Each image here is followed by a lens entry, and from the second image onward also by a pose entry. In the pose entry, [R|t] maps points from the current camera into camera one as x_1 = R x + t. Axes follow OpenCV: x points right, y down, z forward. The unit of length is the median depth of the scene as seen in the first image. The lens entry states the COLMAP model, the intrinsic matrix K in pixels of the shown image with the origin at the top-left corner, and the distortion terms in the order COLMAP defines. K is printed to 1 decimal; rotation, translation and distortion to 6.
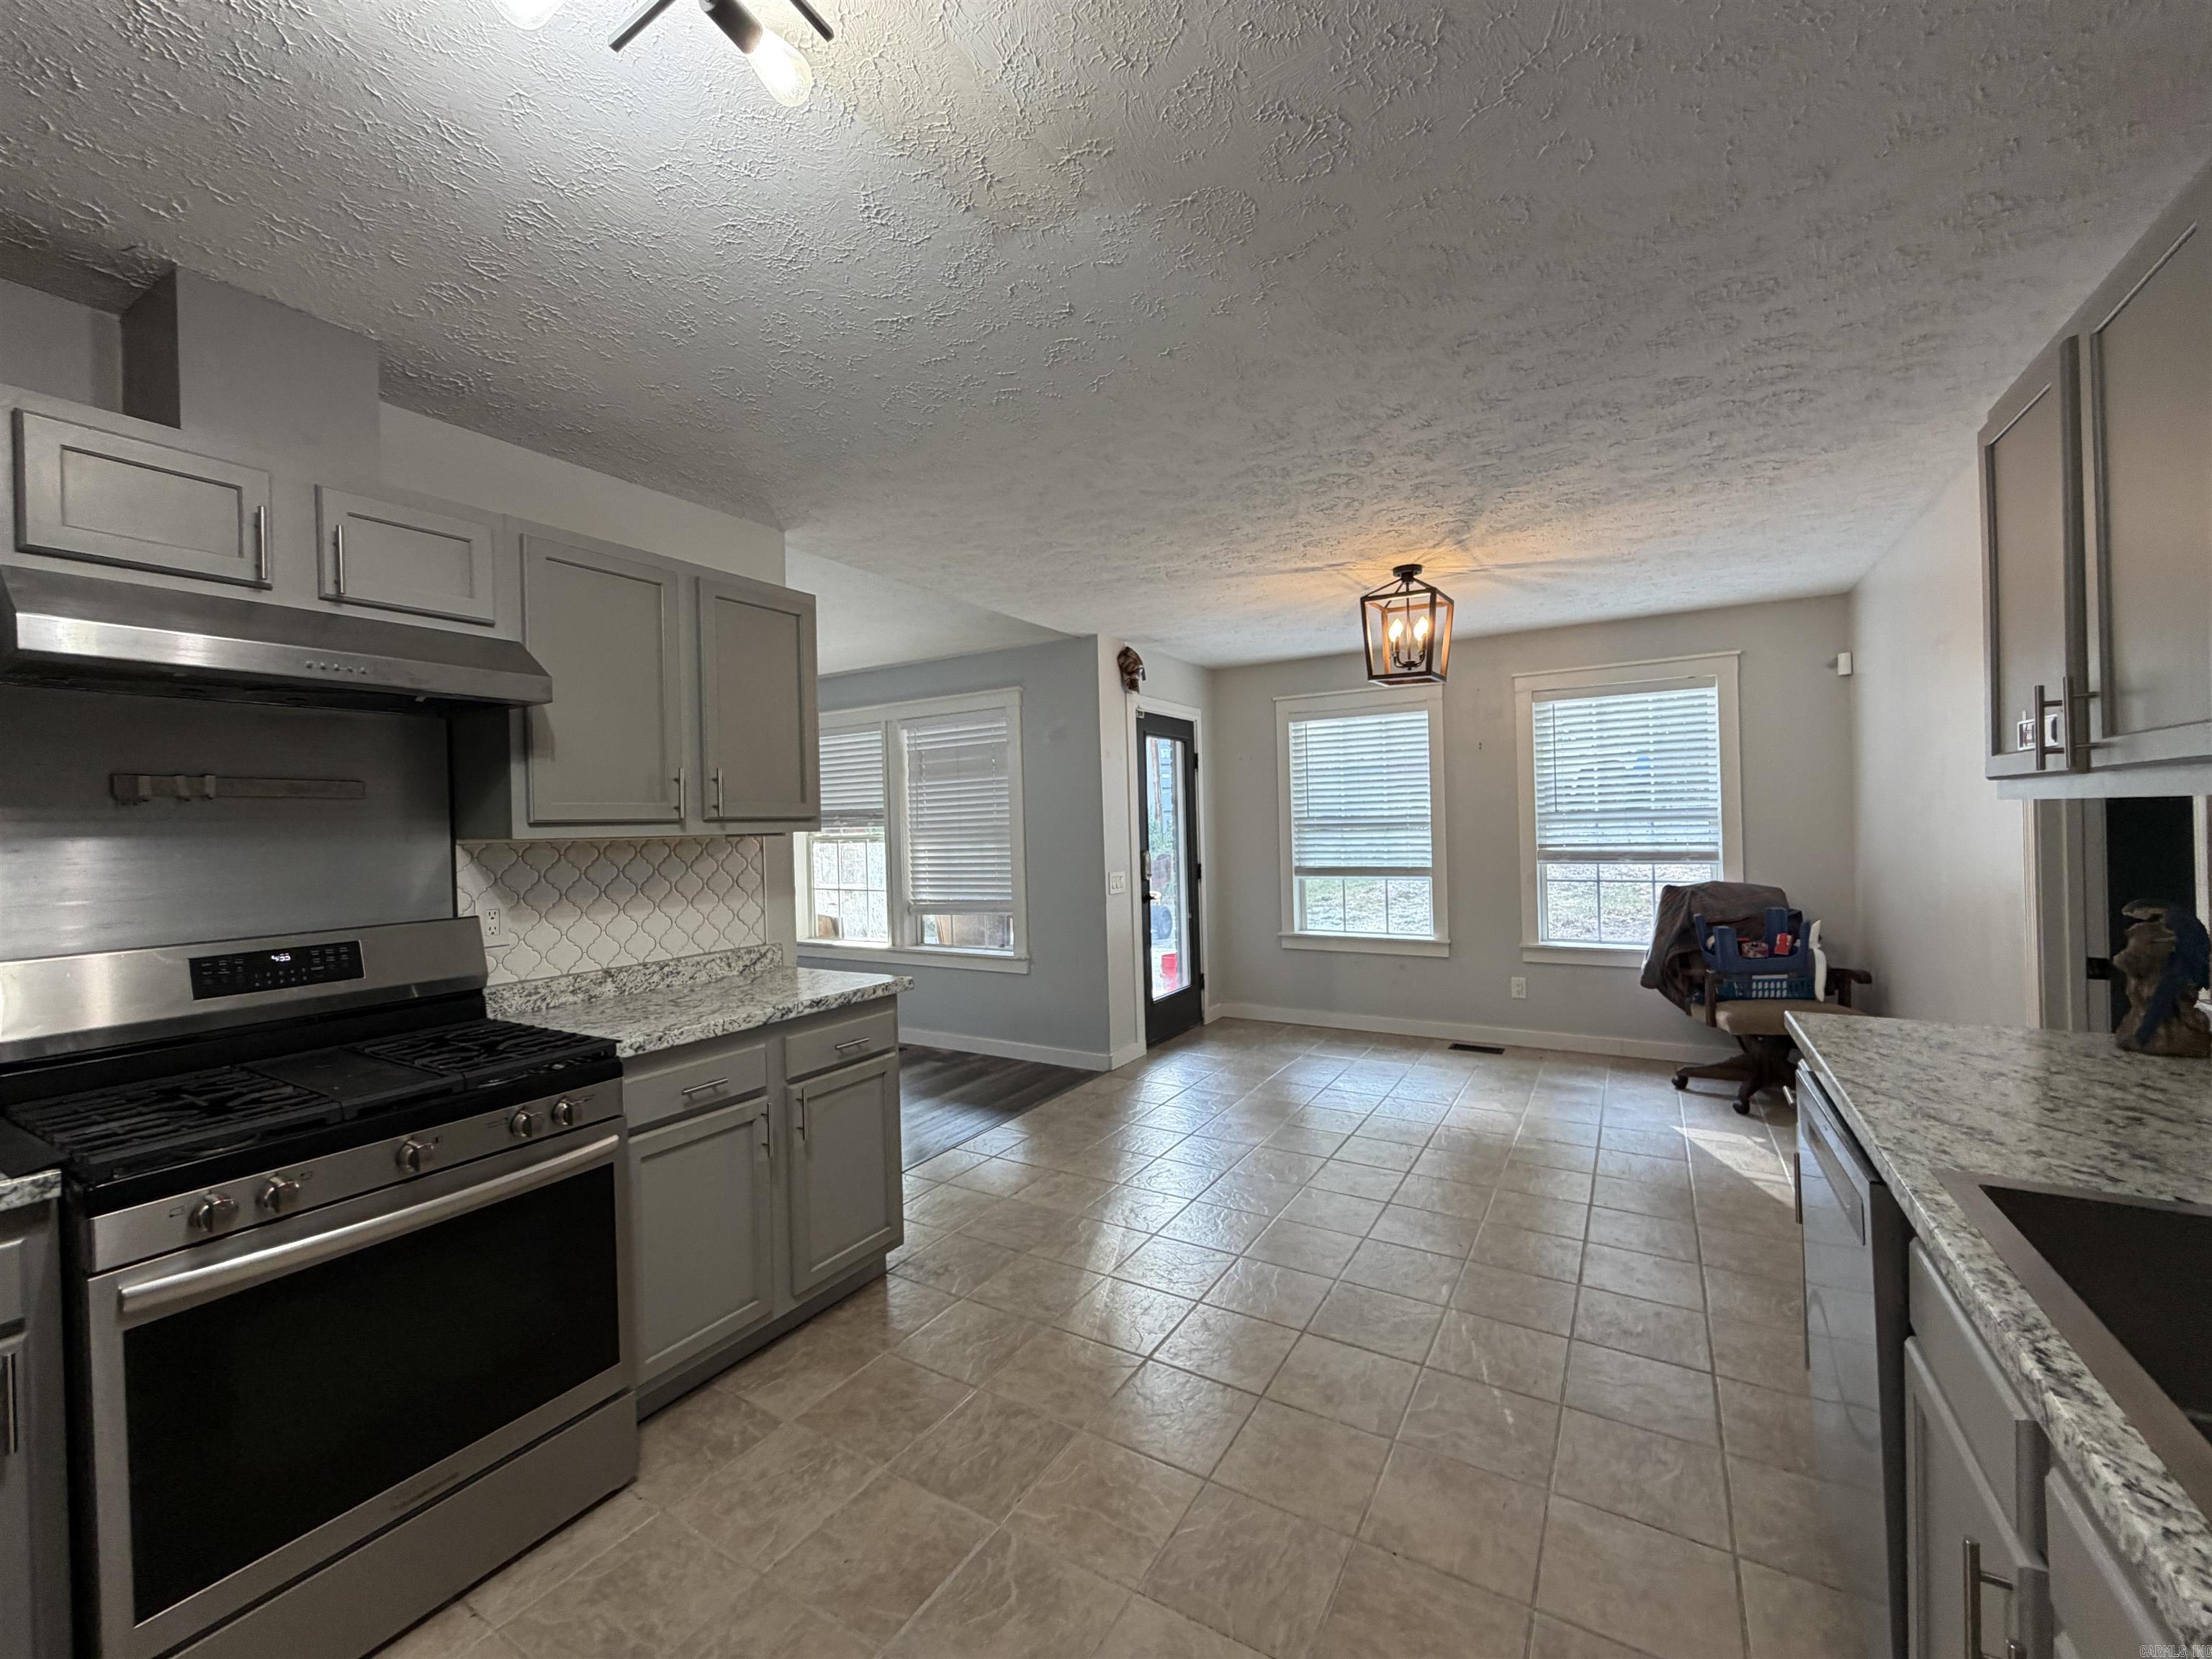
lens RADIAL K [[884.9, 0, 1101.7], [0, 884.9, 829.1], [0, 0, 1]] dist [-0.000419, 0.000273]
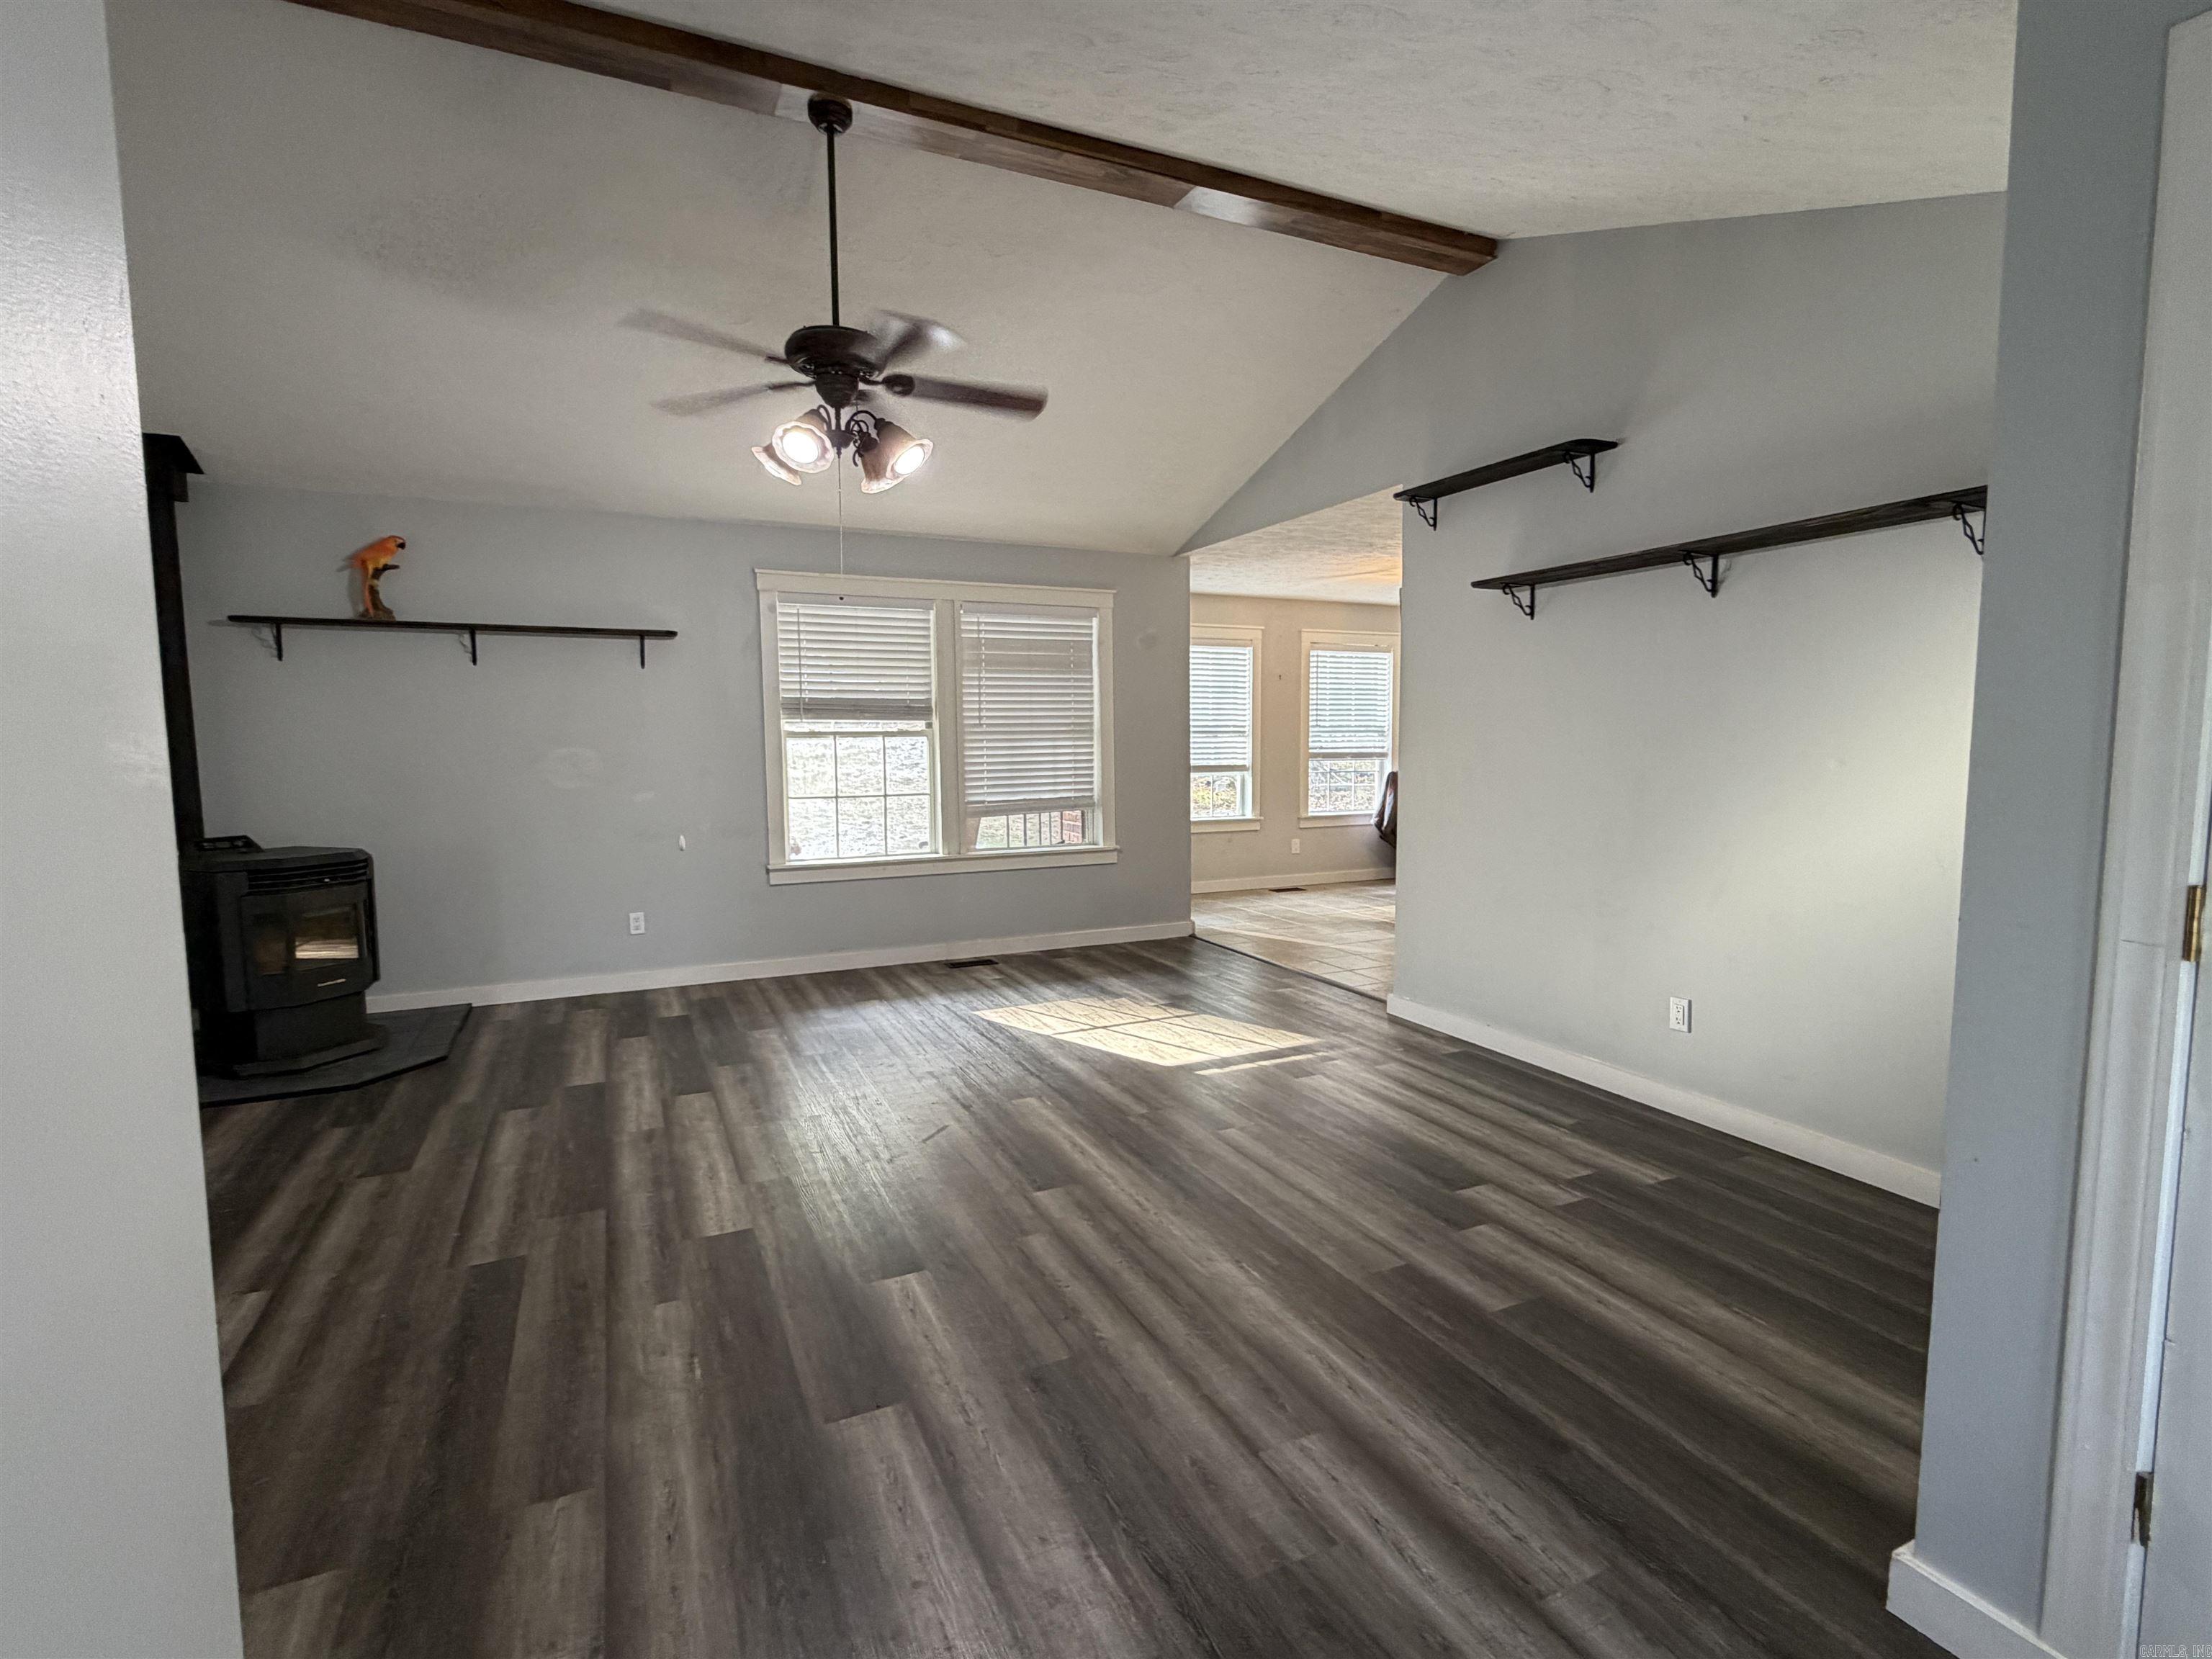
lens RADIAL K [[1055.2, 0, 1104.3], [0, 1055.2, 827.4], [0, 0, 1]] dist [-0.002506, 0.000871]
pose [[0.548674, -0.050482, 0.834511, -2.035865], [-0.005548, 0.997934, 0.064015, 0.068866], [-0.836018, -0.039753, 0.547260, 0.556860]]
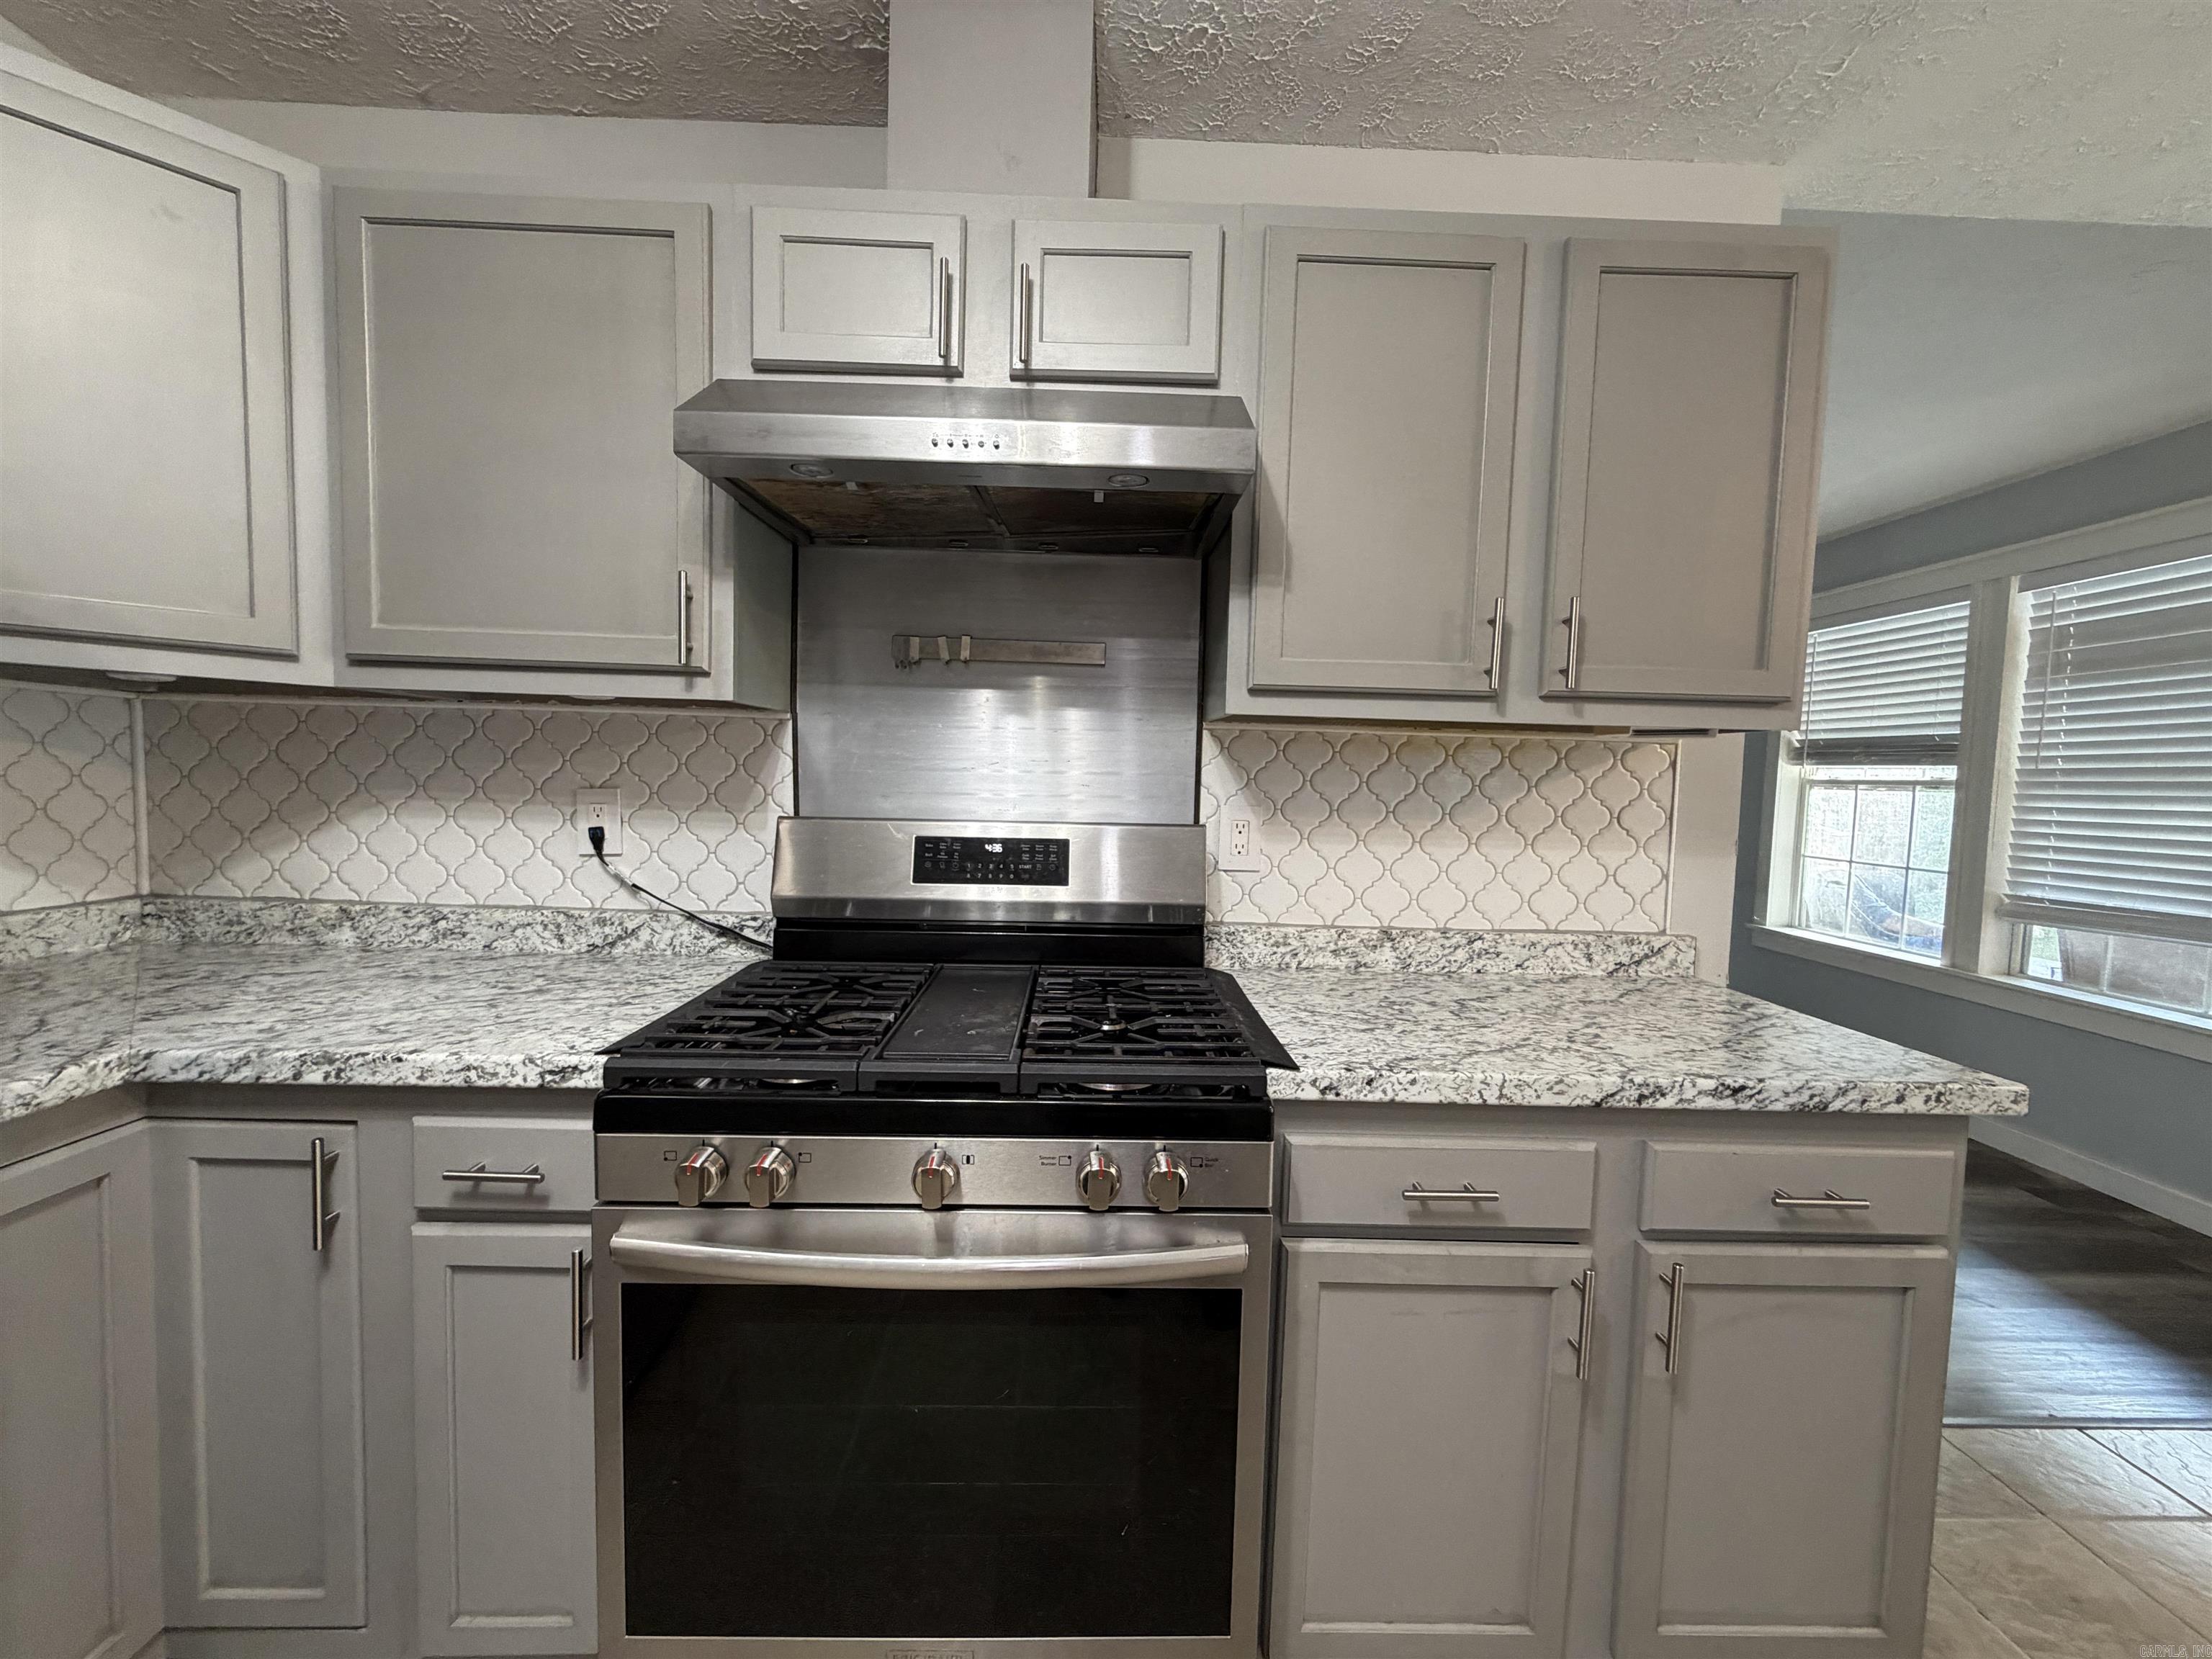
lens RADIAL K [[884.9, 0, 1102.4], [0, 884.9, 830.8], [0, 0, 1]] dist [-0.000419, 0.000273]
pose [[0.537189, 0.095063, -0.838088, -0.104264], [-0.044904, 0.995443, 0.084129, 0.033325], [0.842266, -0.007559, 0.539010, 0.394338]]
